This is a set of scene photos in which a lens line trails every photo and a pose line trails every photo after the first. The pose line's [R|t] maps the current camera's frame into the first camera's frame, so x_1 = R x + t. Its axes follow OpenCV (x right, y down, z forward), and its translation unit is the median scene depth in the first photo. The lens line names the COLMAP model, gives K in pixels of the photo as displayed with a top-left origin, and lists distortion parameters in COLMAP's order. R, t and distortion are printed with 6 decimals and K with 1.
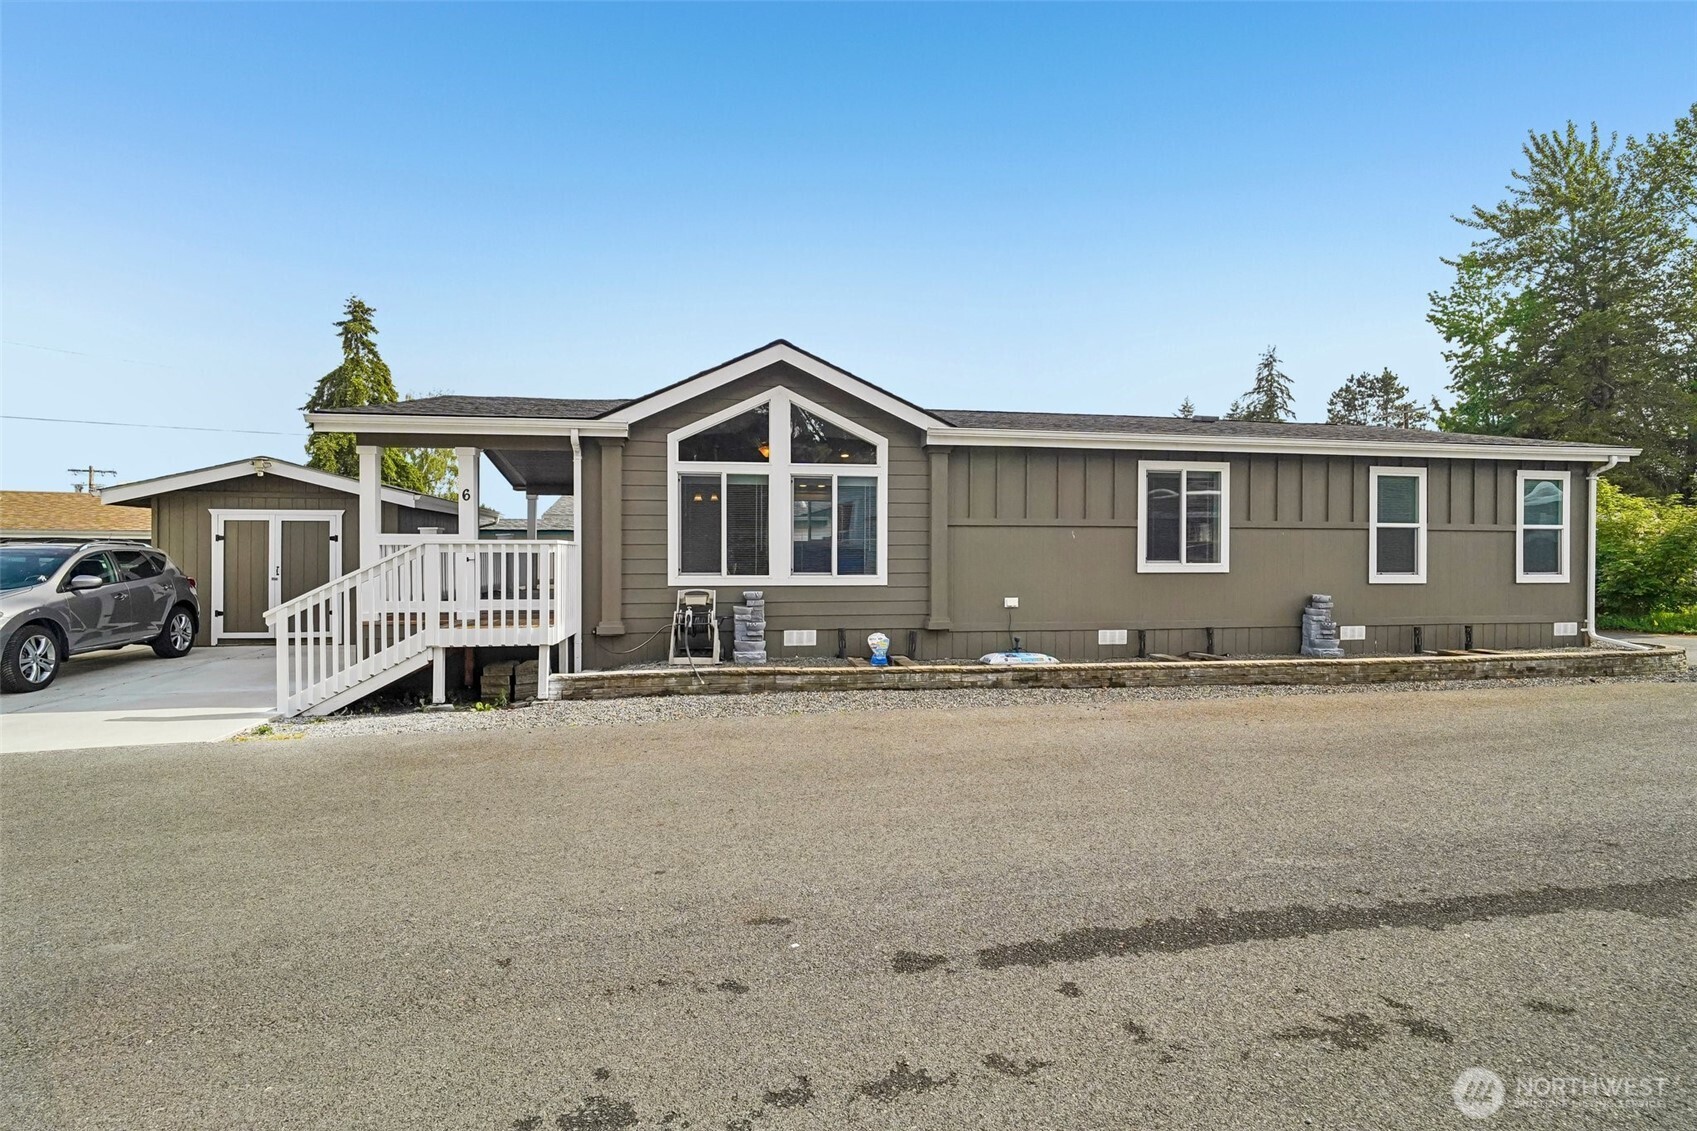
lens RADIAL K [[812.2, 0, 854.3], [0, 812.2, 549.6], [0, 0, 1]] dist [-0.021314, 0.011166]
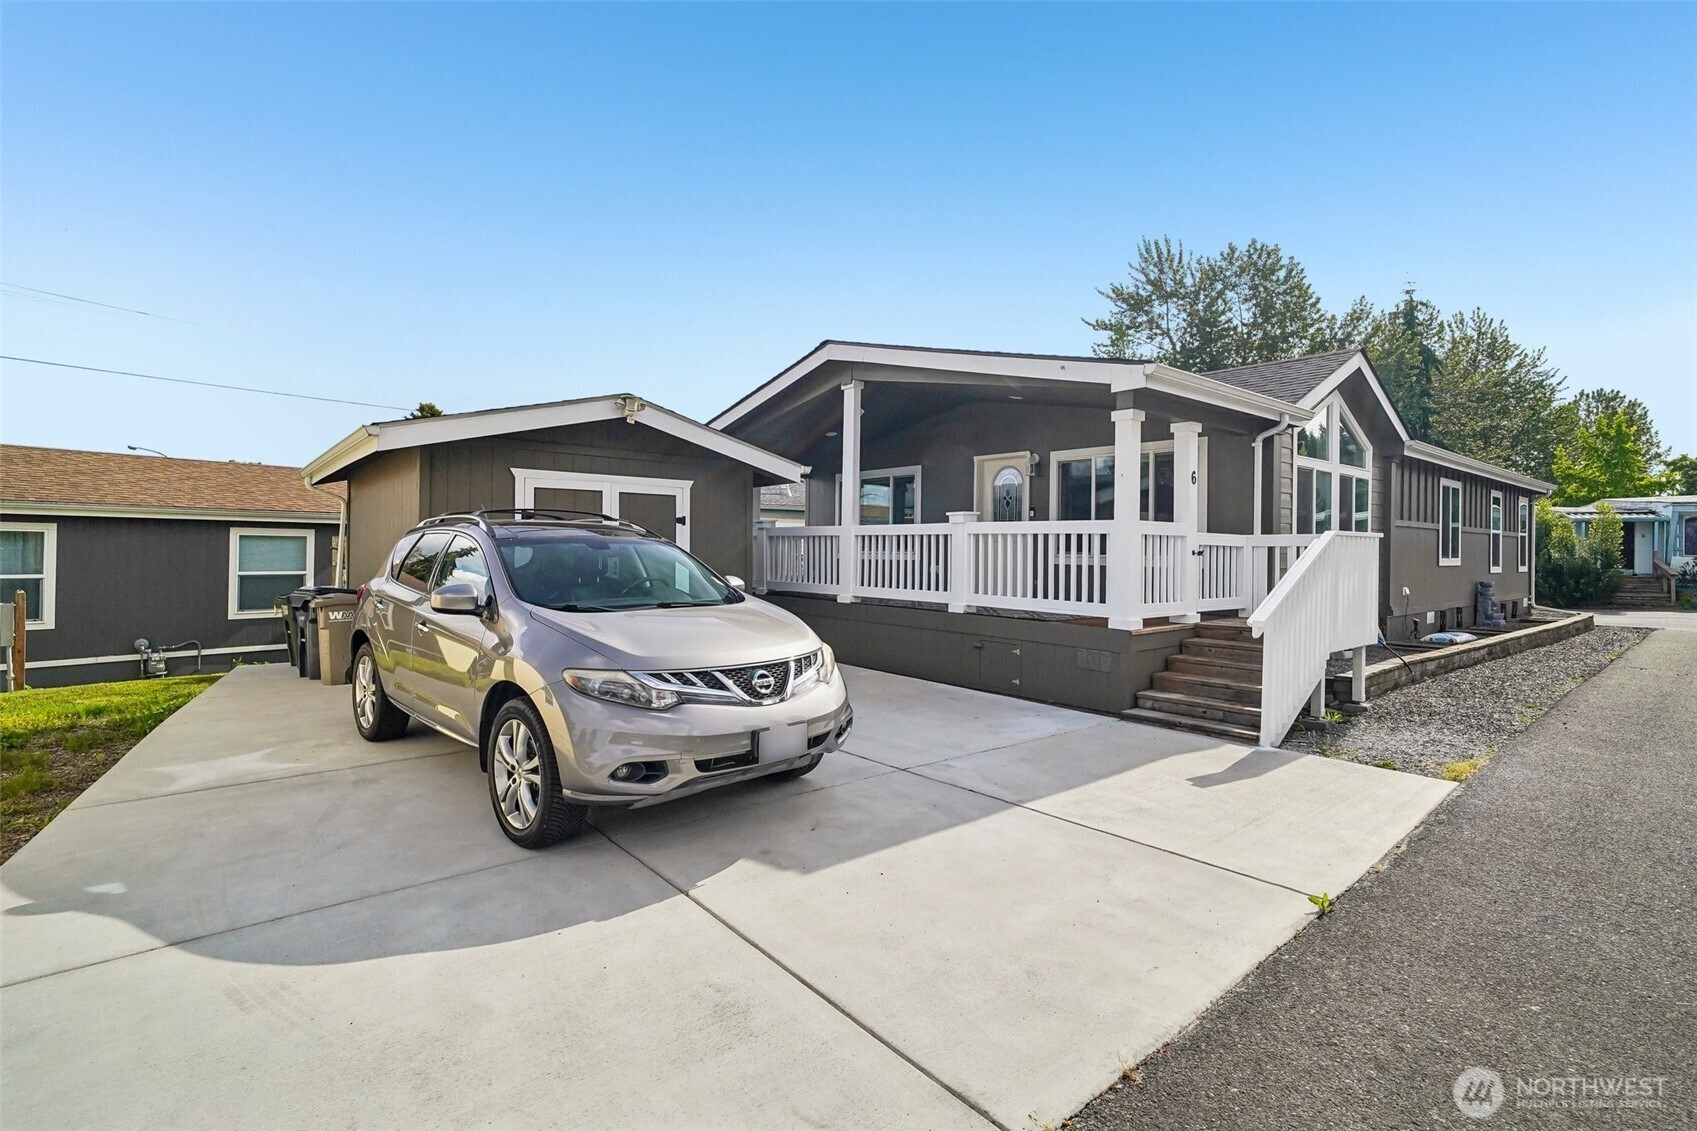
lens RADIAL K [[812.2, 0, 854.3], [0, 812.2, 549.6], [0, 0, 1]] dist [-0.021314, 0.011166]
pose [[0.849782, 0.008035, 0.527073, -0.815864], [-0.012951, 0.999900, 0.005637, 0.004718], [-0.526975, -0.011617, 0.849801, 0.301717]]
